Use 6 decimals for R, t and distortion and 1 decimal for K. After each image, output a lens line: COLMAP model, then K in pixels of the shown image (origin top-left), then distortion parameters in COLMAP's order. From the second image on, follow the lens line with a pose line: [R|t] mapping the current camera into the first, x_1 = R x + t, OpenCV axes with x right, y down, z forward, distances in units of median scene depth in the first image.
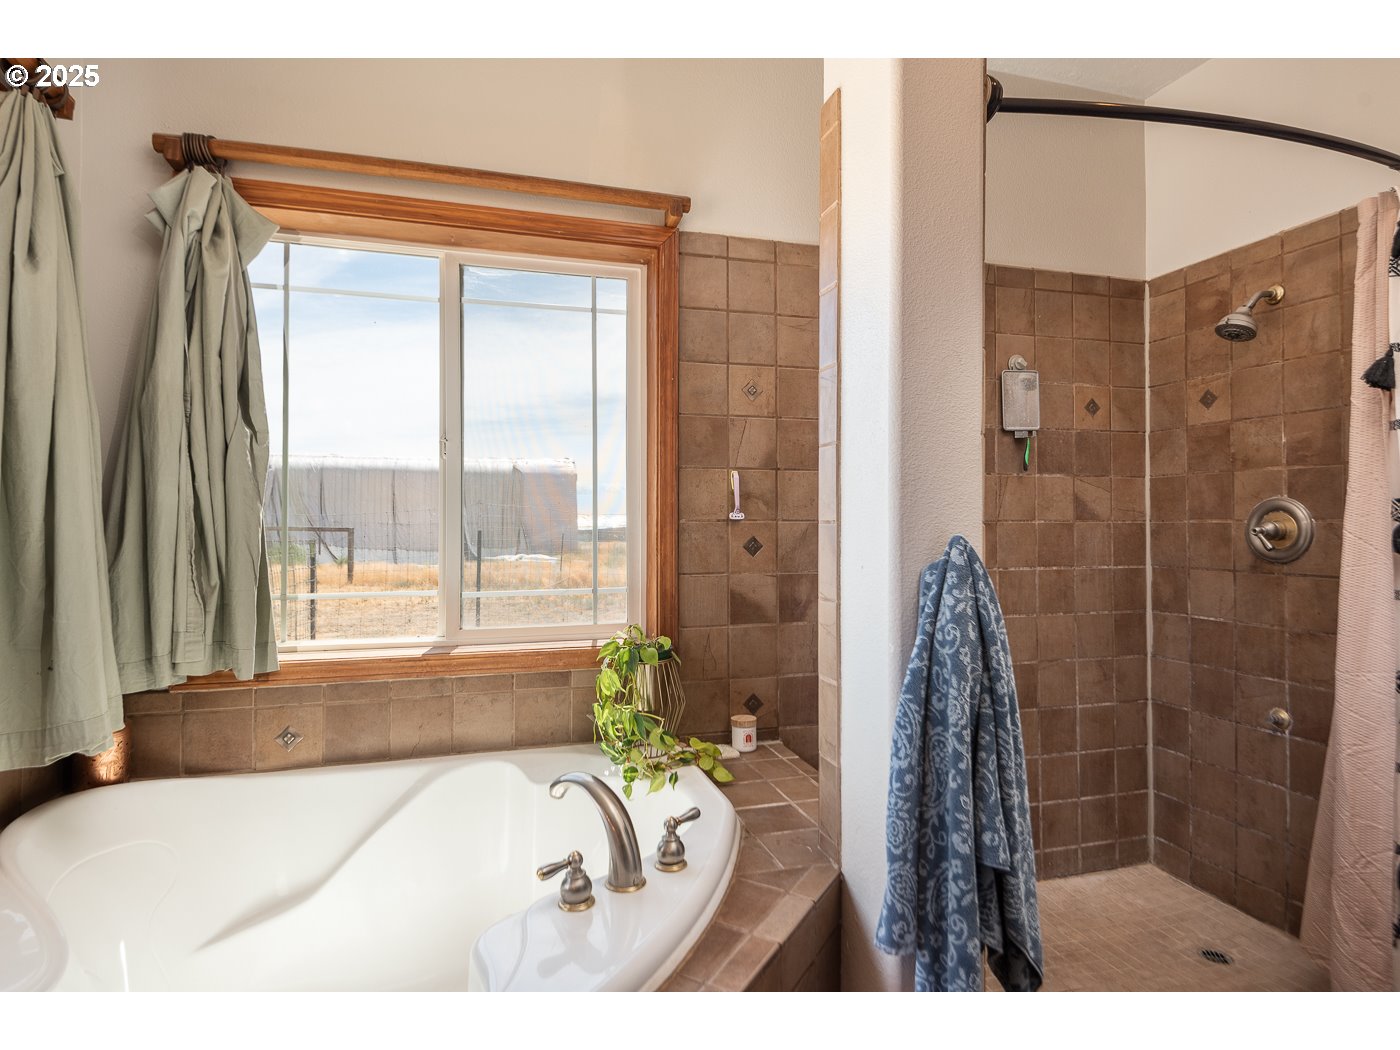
lens RADIAL K [[726.4, 0, 667.6], [0, 726.4, 526.5], [0, 0, 1]] dist [0.030160, -0.026378]
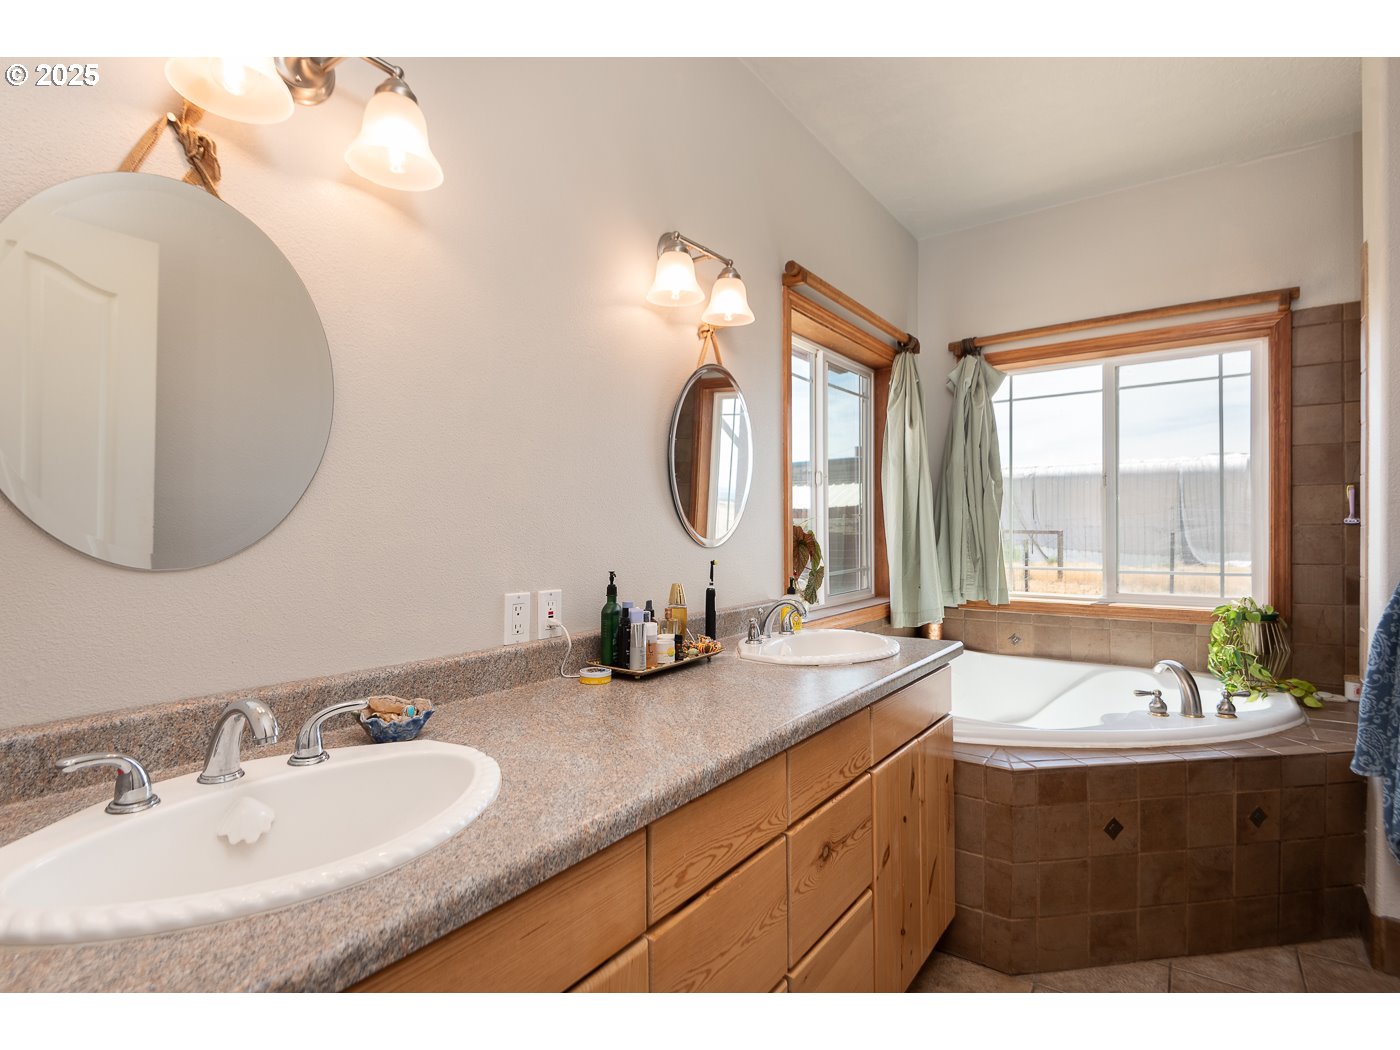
lens RADIAL K [[682.7, 0, 696.8], [0, 682.7, 509.6], [0, 0, 1]] dist [-0.001958, -0.001093]
pose [[0.620242, -0.022073, -0.784100, 0.353858], [-0.000766, 0.999586, -0.028745, 0.001356], [0.784410, 0.018429, 0.619969, -0.726881]]
